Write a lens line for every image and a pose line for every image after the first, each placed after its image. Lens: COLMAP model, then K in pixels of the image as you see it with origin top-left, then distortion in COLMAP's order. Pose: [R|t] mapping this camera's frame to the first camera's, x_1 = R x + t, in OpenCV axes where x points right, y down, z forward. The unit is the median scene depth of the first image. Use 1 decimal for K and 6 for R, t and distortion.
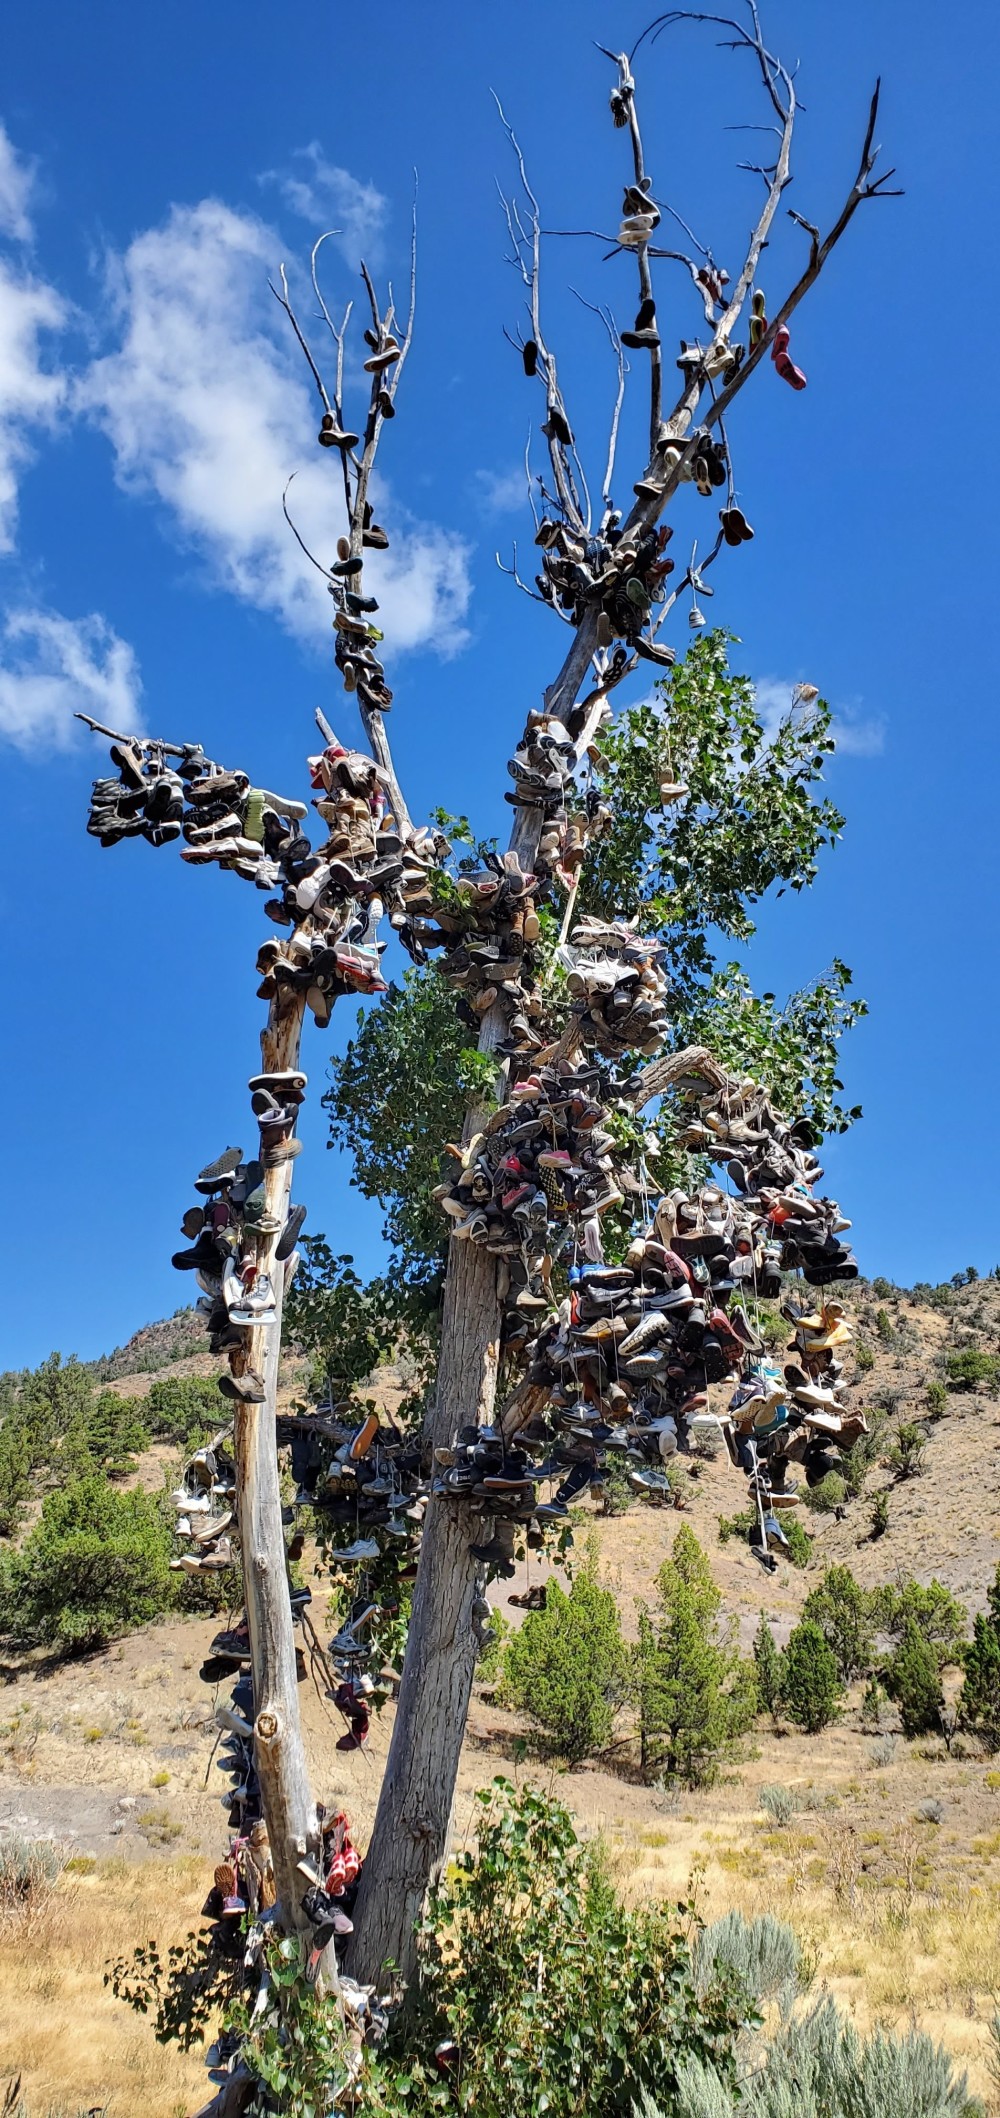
lens RADIAL K [[1481.4, 0, 499.0], [0, 1481.4, 1057.8], [0, 0, 1]] dist [0.006161, -0.001145]
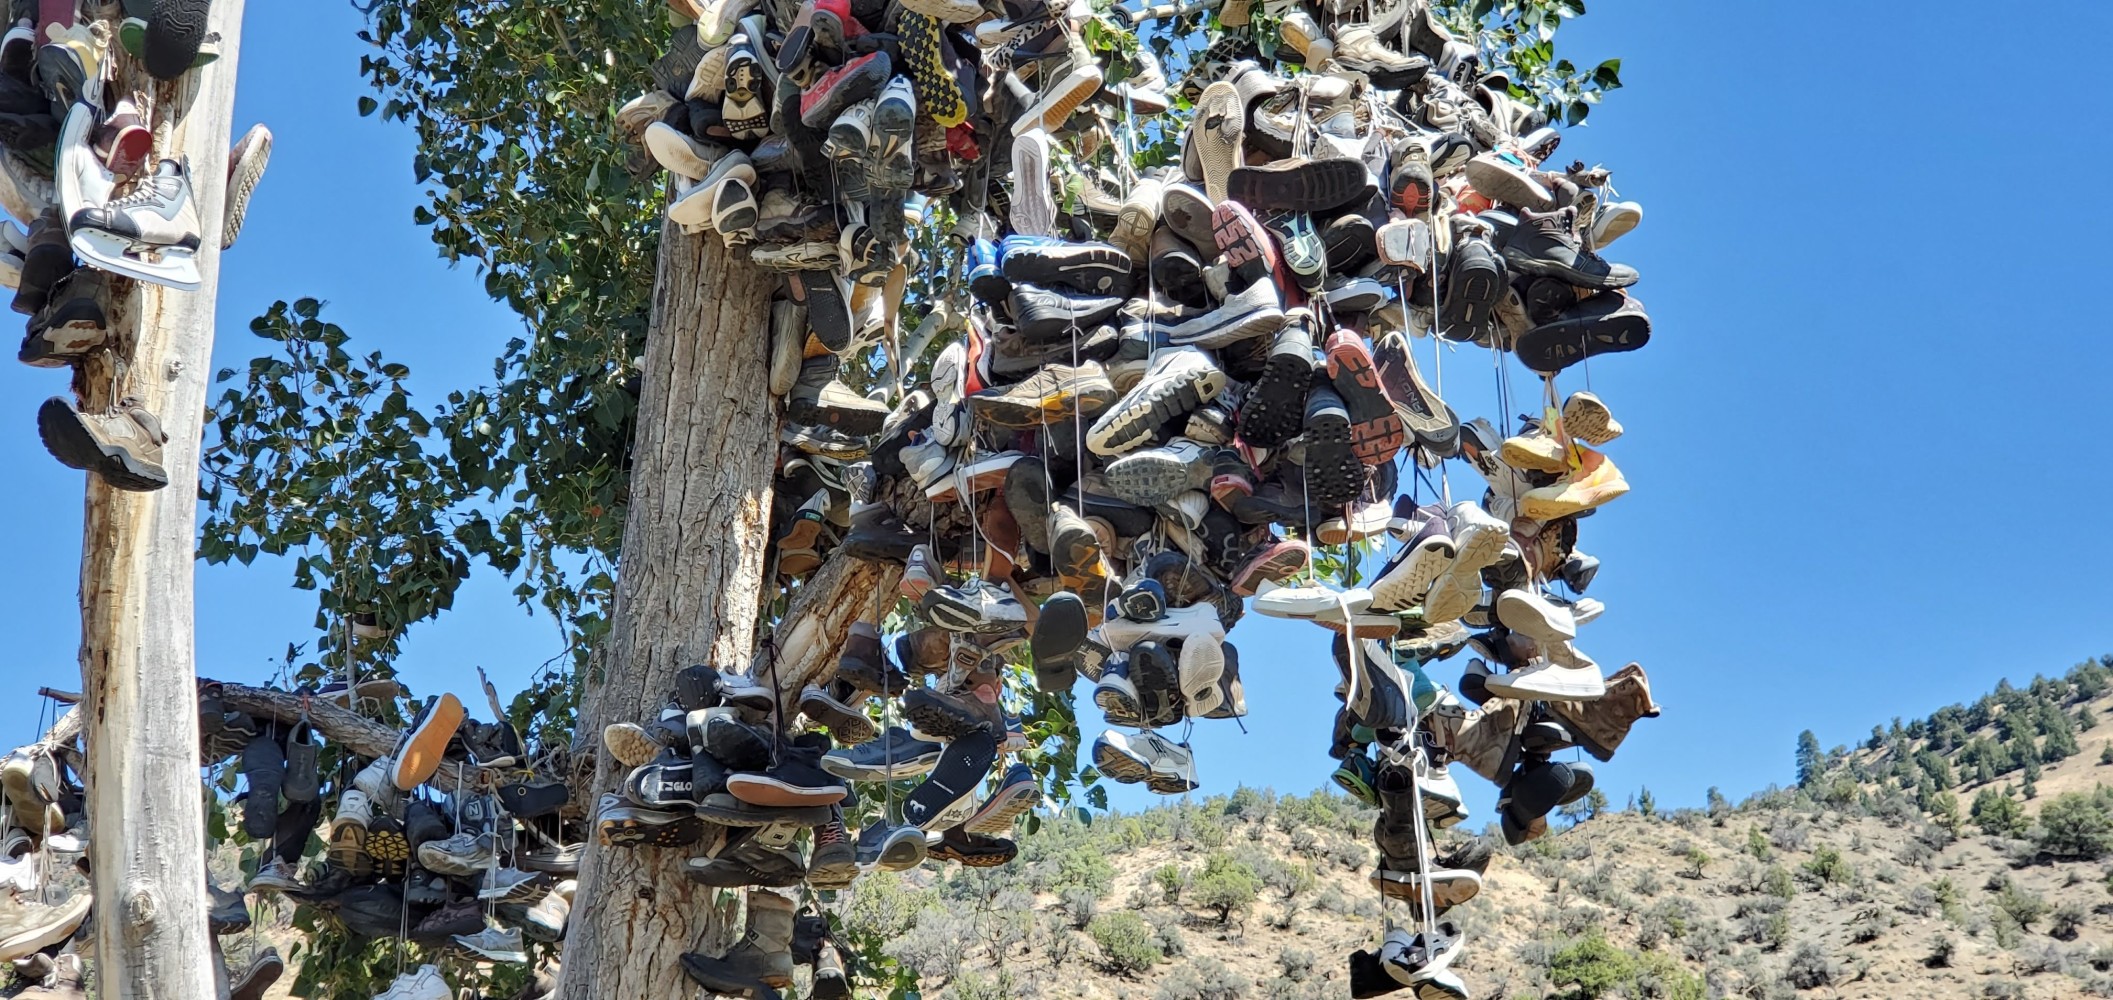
lens RADIAL K [[3027.5, 0, 1058.5], [0, 3027.5, 499.5], [0, 0, 1]] dist [0.015684, 0.000000]
pose [[0.993095, 0.041487, 0.109731, -0.014227], [-0.050296, 0.995623, 0.078767, 0.137033], [-0.105983, -0.083742, 0.990835, 0.178371]]
